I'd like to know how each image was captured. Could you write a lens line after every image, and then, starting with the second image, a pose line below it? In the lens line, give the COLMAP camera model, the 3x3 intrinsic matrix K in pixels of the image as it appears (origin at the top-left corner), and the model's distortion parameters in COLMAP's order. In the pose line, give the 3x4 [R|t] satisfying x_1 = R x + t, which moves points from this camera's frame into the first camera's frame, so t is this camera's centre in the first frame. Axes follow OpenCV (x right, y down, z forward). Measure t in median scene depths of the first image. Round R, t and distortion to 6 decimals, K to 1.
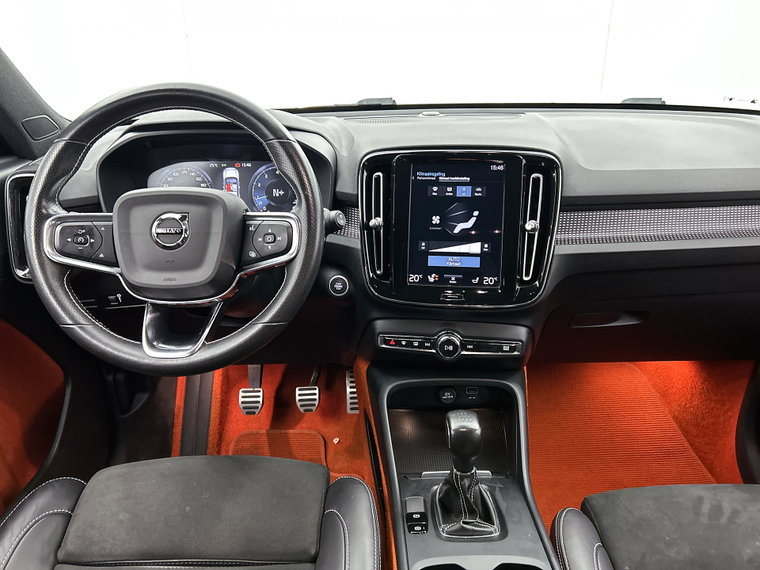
lens RADIAL K [[574.3, 0, 359.4], [0, 574.3, 296.0], [0, 0, 1]] dist [0.018355, -0.013333]
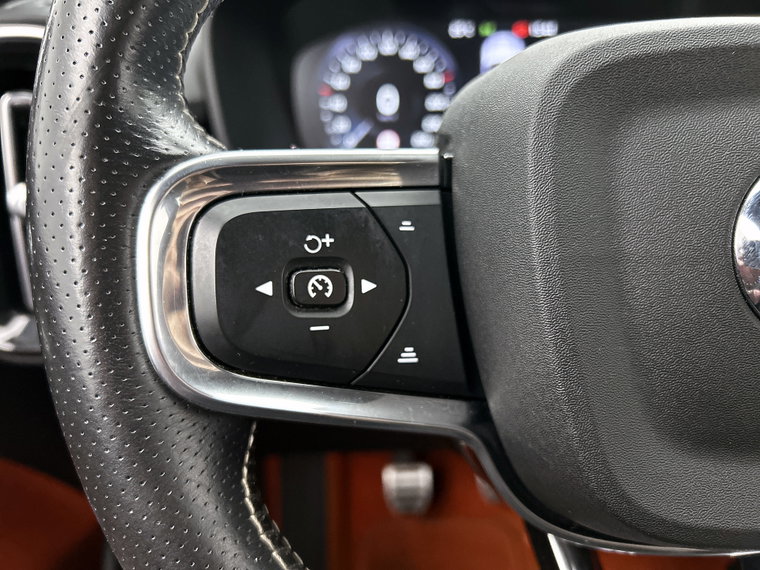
lens RADIAL K [[574.3, 0, 374.1], [0, 574.3, 282.6], [0, 0, 1]] dist [0.018355, -0.013333]
pose [[0.999443, -0.001820, 0.033334, -0.395383], [-0.000663, 0.997234, 0.074326, -0.095007], [-0.033377, -0.074307, 0.996677, 0.673071]]
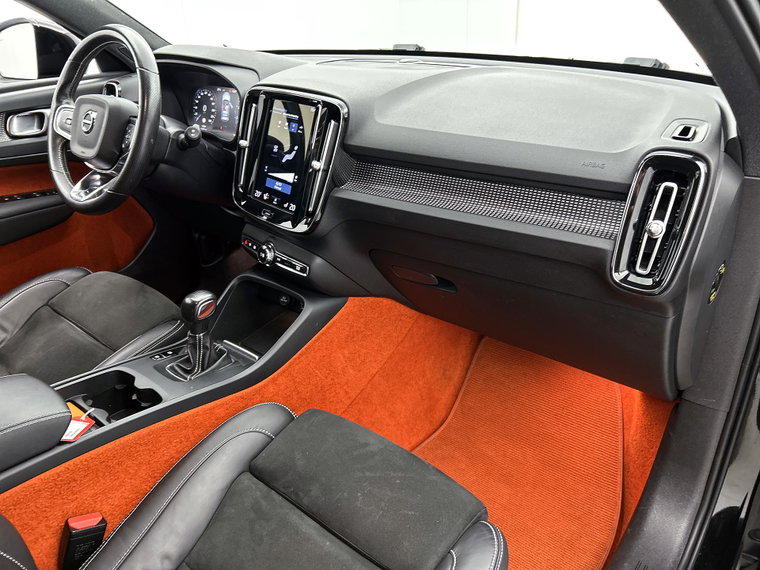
lens RADIAL K [[574.3, 0, 380.8], [0, 574.3, 286.7], [0, 0, 1]] dist [0.018355, -0.013333]
pose [[0.753405, 0.281537, -0.594237, 1.098608], [-0.233537, 0.959354, 0.158432, -0.098325], [0.614688, 0.019413, 0.788531, 0.191091]]
